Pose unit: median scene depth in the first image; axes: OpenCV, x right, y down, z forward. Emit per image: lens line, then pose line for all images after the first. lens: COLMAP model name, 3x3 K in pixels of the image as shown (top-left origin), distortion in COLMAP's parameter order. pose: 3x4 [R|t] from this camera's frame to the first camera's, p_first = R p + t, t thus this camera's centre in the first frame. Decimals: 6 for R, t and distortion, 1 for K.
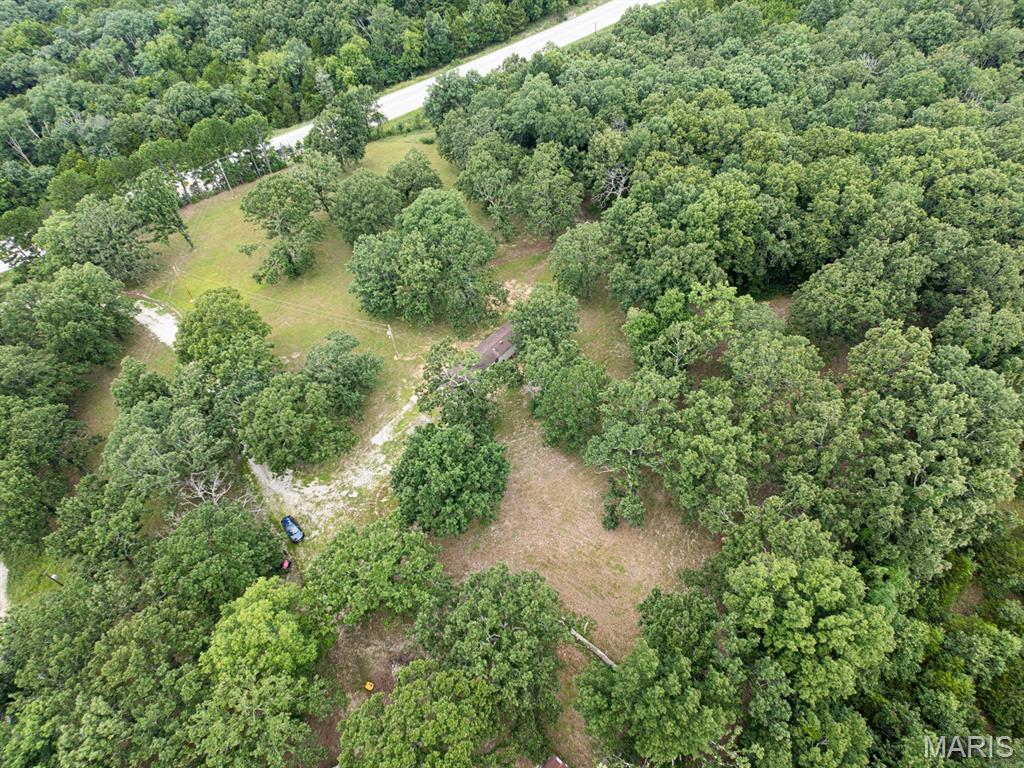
lens RADIAL K [[590.4, 0, 512.0], [0, 590.4, 384.0], [0, 0, 1]] dist [-0.000119, -0.001439]
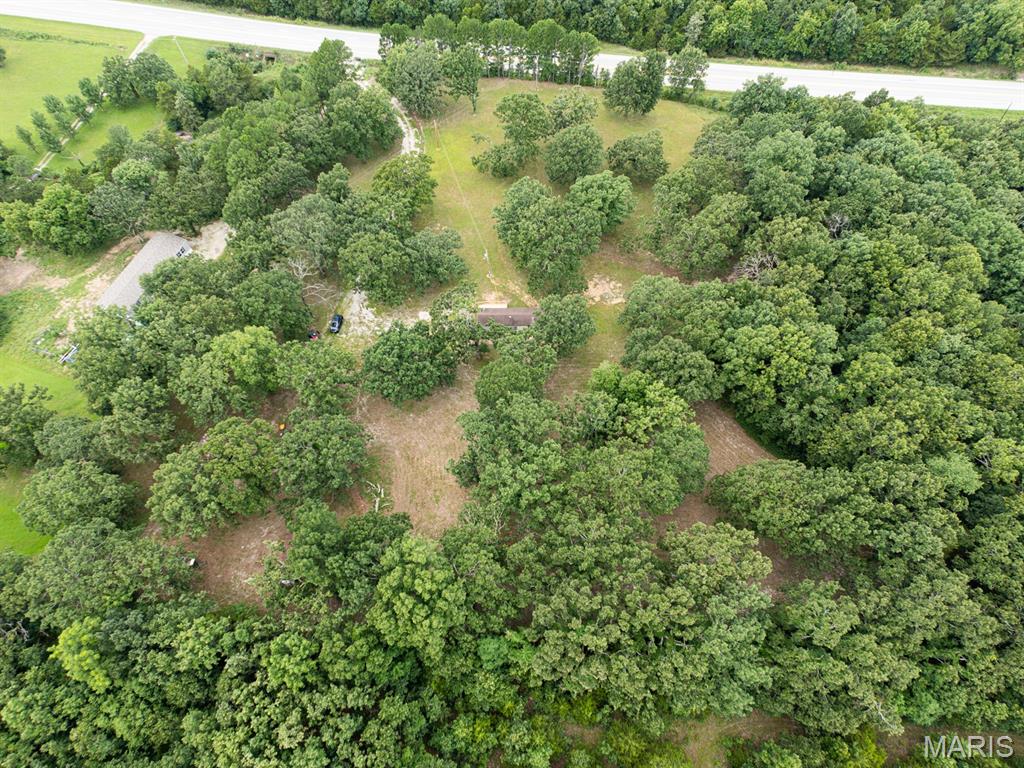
lens RADIAL K [[590.4, 0, 512.0], [0, 590.4, 384.0], [0, 0, 1]] dist [-0.000119, -0.001439]
pose [[0.647983, 0.664035, -0.373063, 0.465933], [-0.592396, 0.747254, 0.301129, -0.286374], [0.478733, 0.025875, 0.877579, -0.063803]]
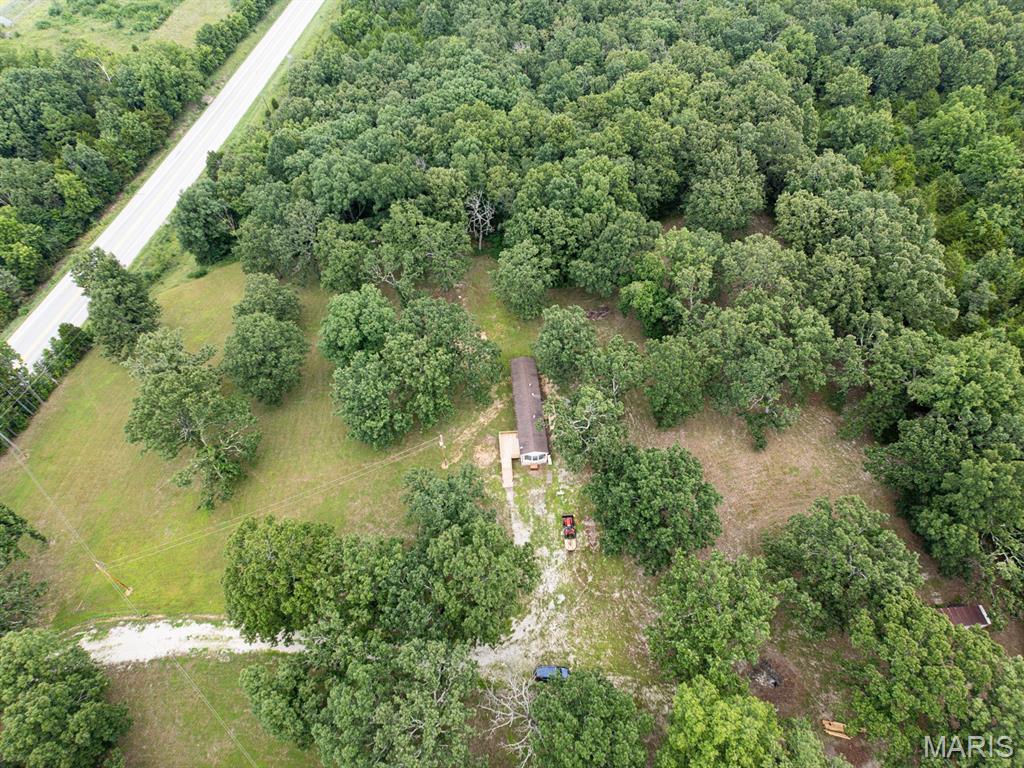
lens RADIAL K [[590.4, 0, 512.0], [0, 590.4, 384.0], [0, 0, 1]] dist [-0.000119, -0.001439]
pose [[0.700577, -0.538971, 0.467656, -0.490424], [0.562793, 0.820251, 0.102238, -0.187175], [-0.438699, 0.191568, 0.877978, 0.154947]]
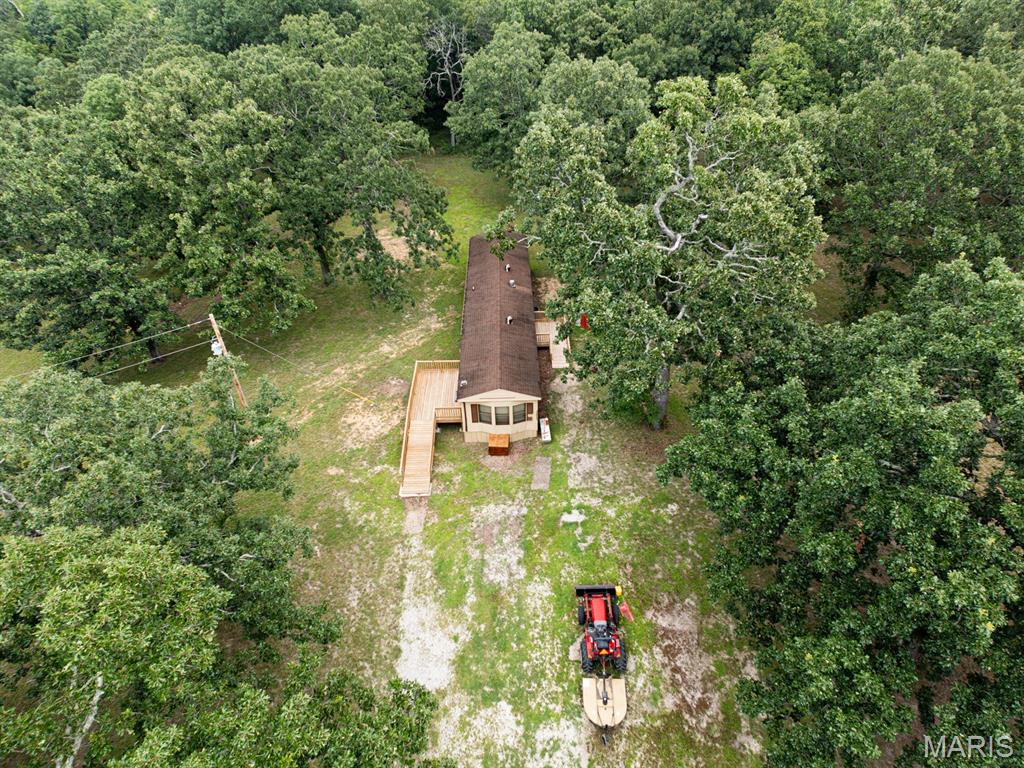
lens RADIAL K [[590.4, 0, 512.0], [0, 590.4, 384.0], [0, 0, 1]] dist [-0.000119, -0.001439]
pose [[0.742754, -0.405188, 0.533047, -0.259762], [0.528693, 0.843415, -0.095578, 0.034066], [-0.410853, 0.352809, 0.840670, 0.682473]]
